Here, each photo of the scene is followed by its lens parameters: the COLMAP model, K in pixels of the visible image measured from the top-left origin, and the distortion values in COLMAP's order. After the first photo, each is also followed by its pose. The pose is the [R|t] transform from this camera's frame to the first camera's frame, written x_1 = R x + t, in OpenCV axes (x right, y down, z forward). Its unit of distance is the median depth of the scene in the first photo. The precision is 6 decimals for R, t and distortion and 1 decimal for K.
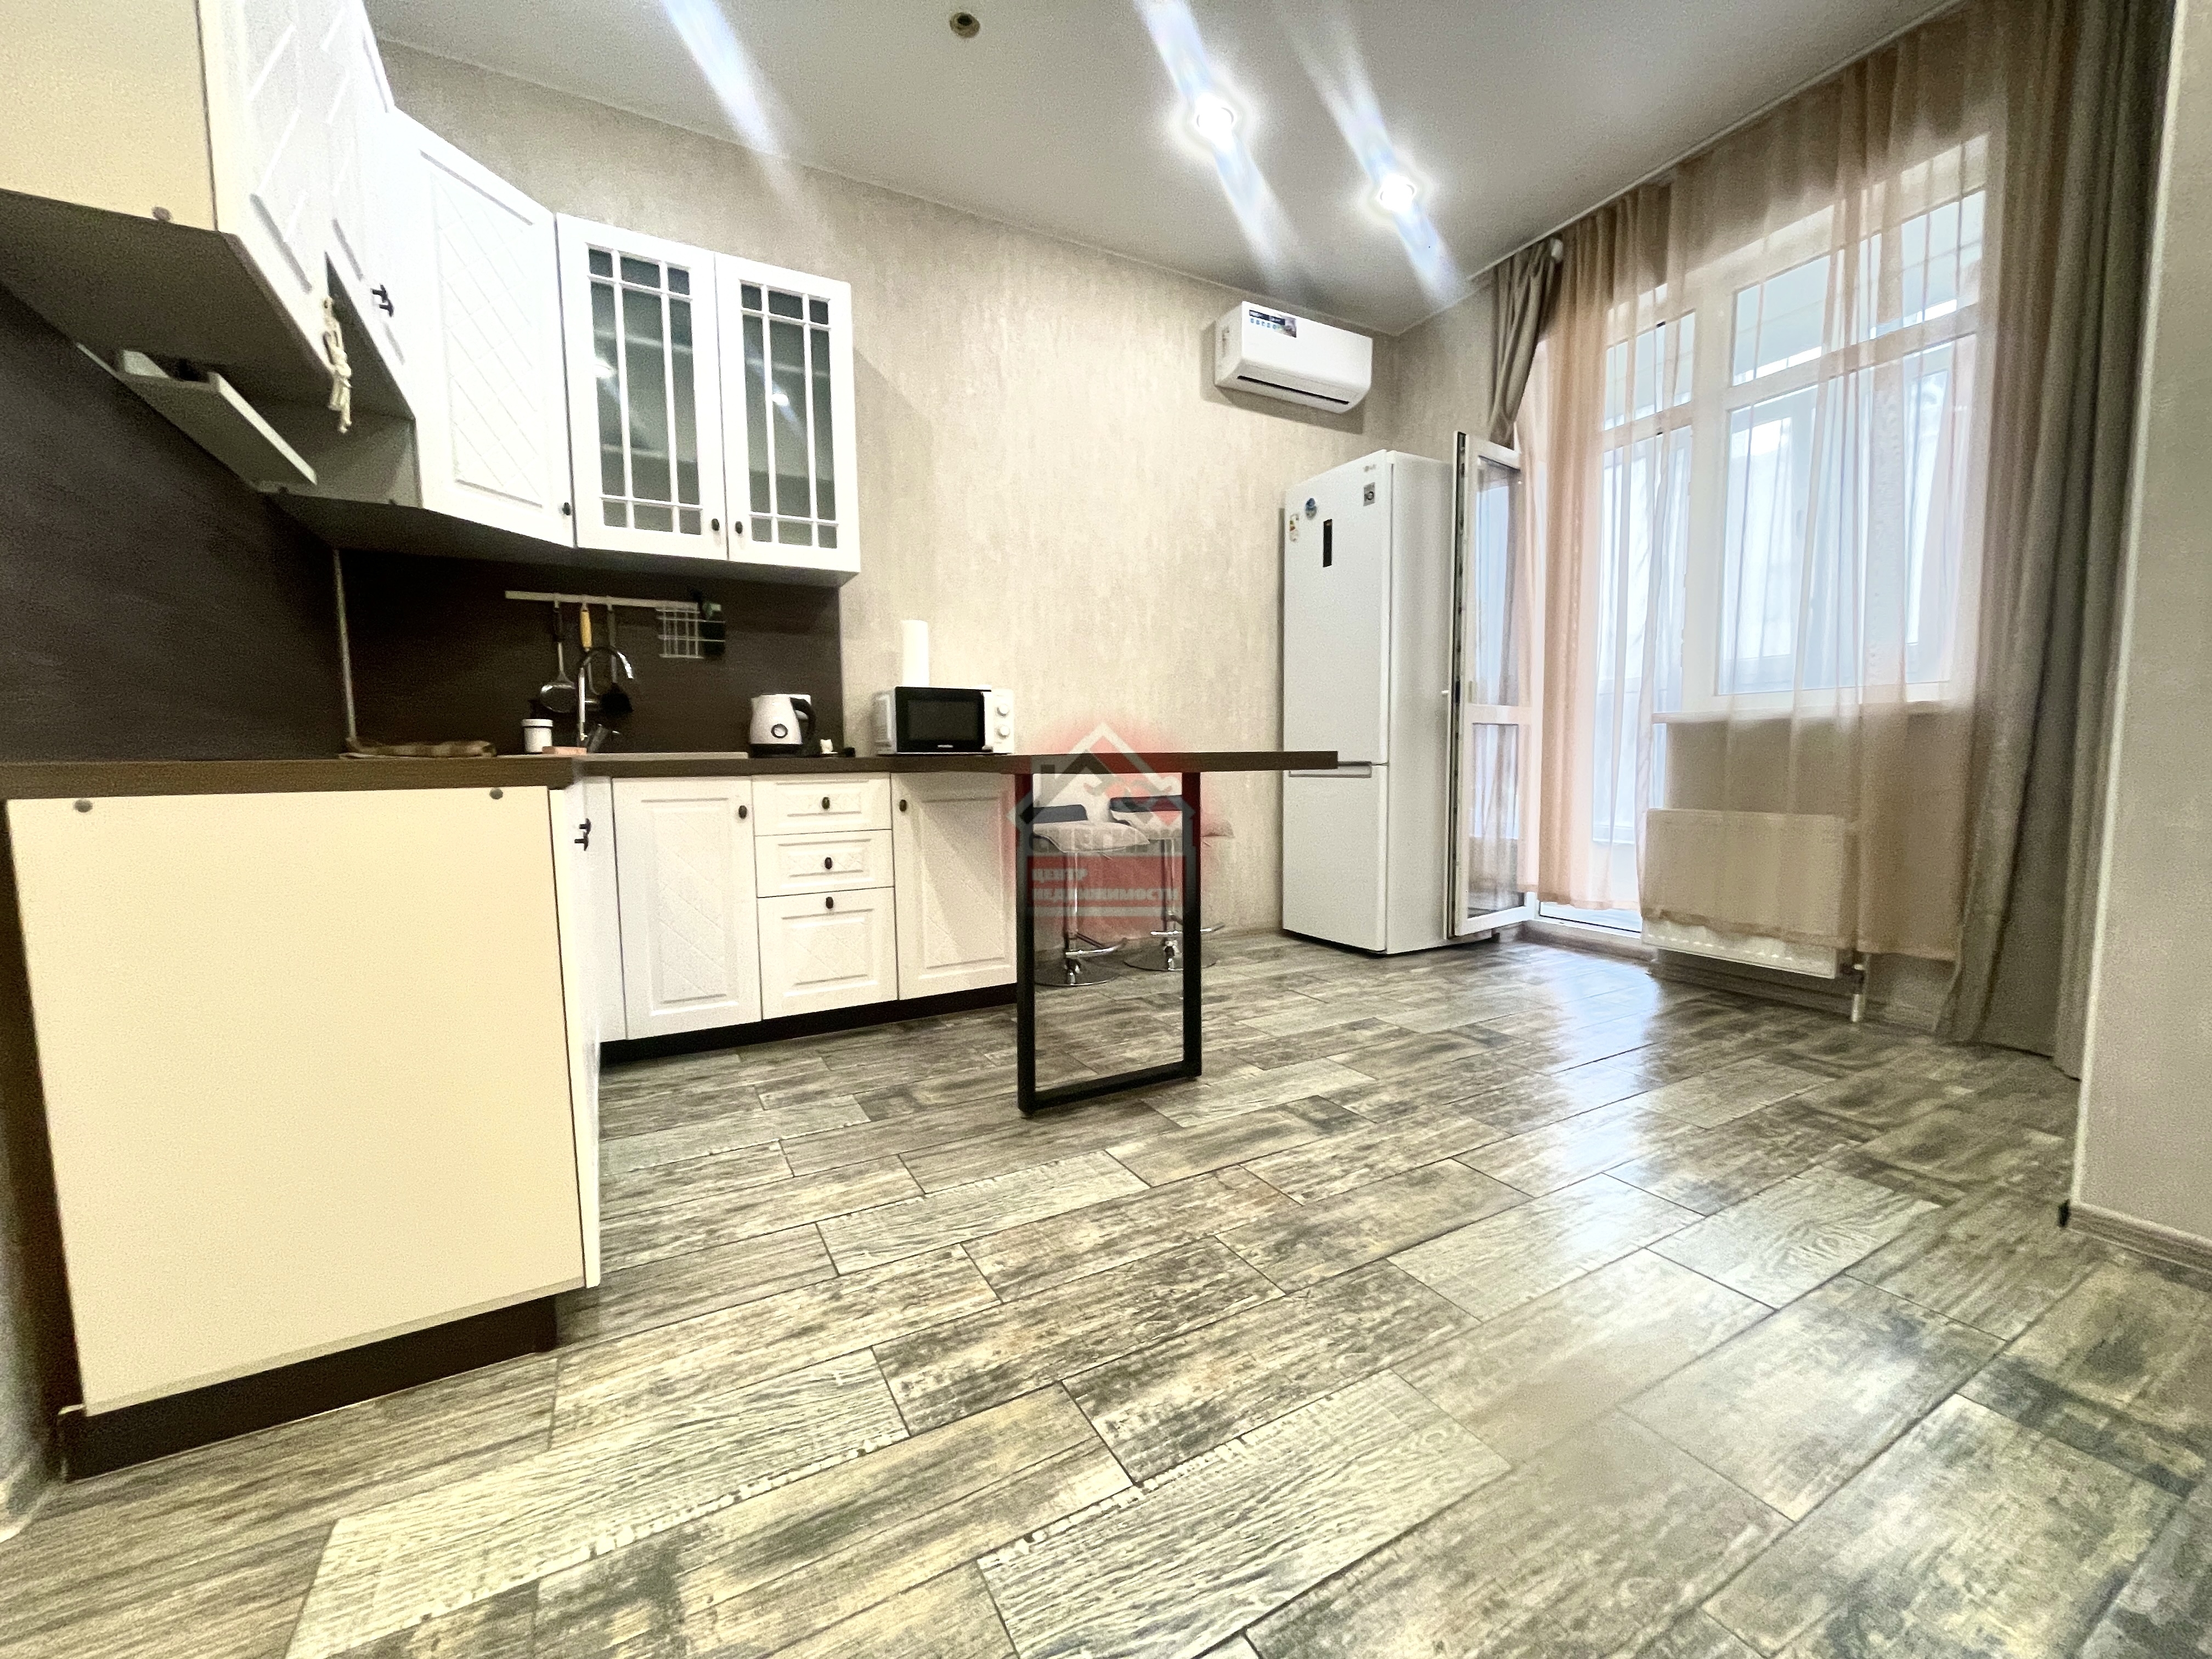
lens RADIAL K [[891.1, 0, 1097.6], [0, 891.1, 836.5], [0, 0, 1]] dist [-0.002665, 0.000857]
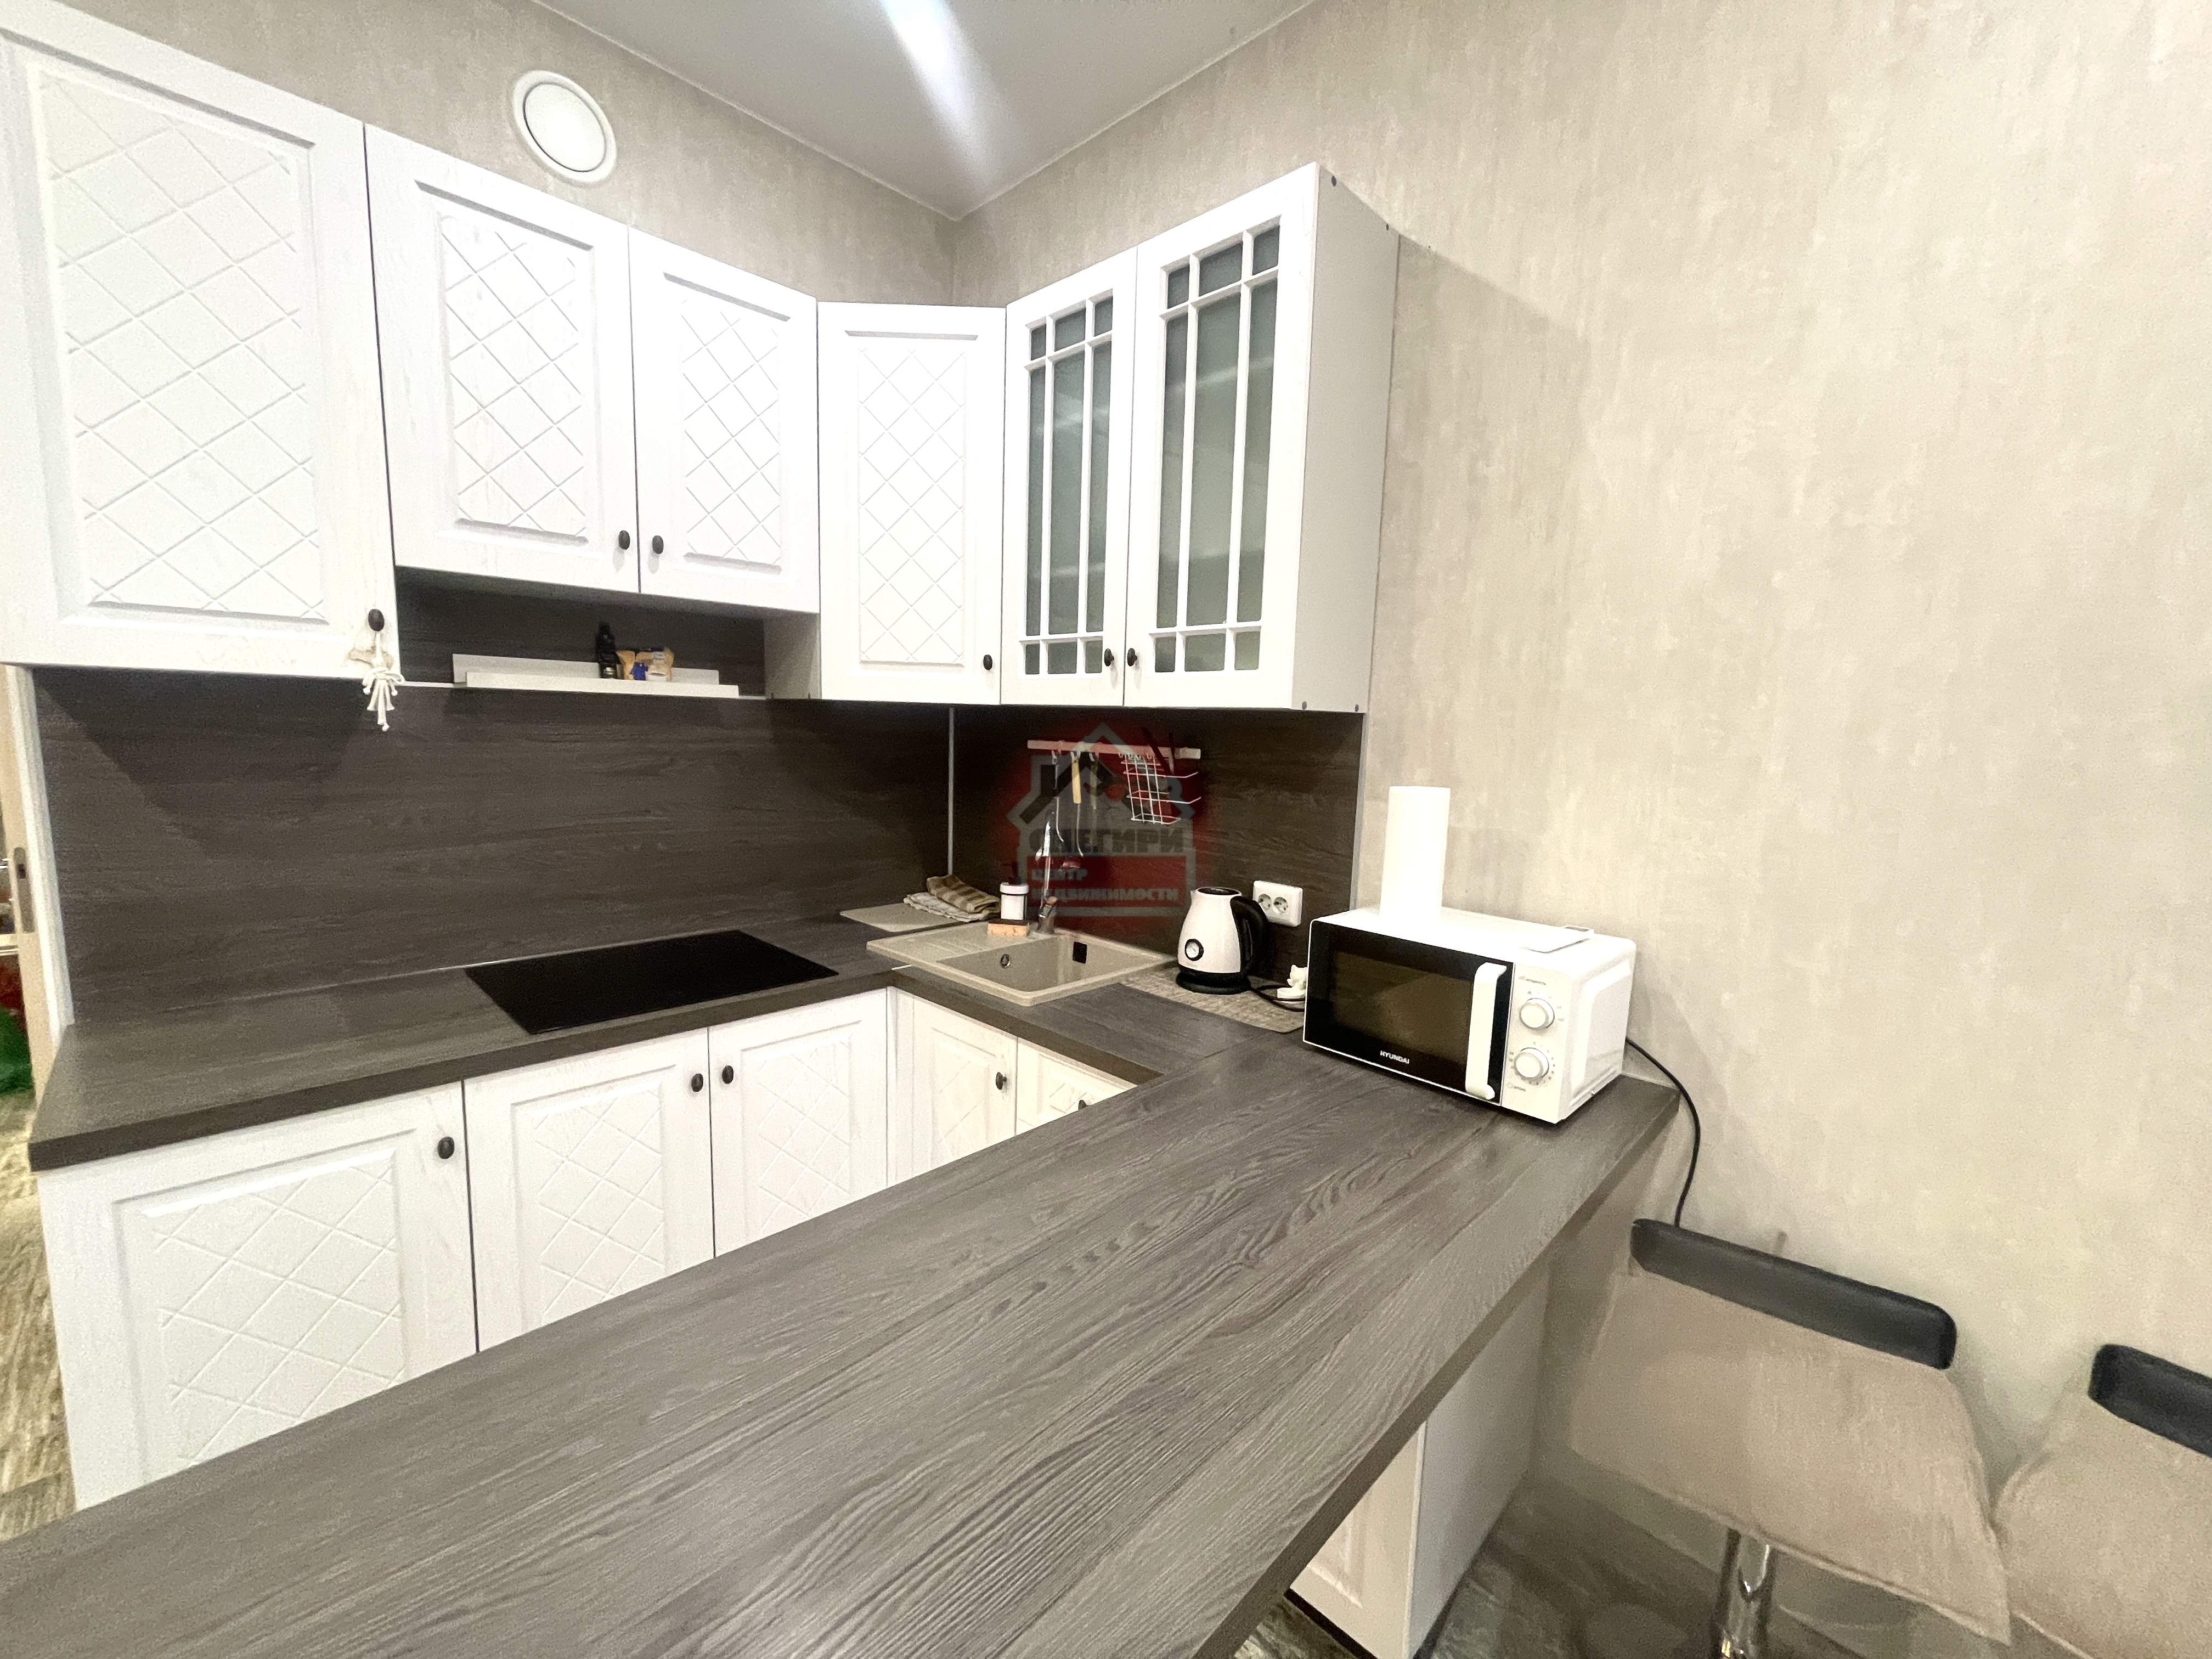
lens RADIAL K [[891.1, 0, 1100.5], [0, 891.1, 839.4], [0, 0, 1]] dist [-0.002665, 0.000857]
pose [[0.289152, 0.143949, -0.946398, 0.257995], [-0.119020, 0.986364, 0.113664, -0.298542], [0.949855, 0.079774, 0.302342, 0.825197]]
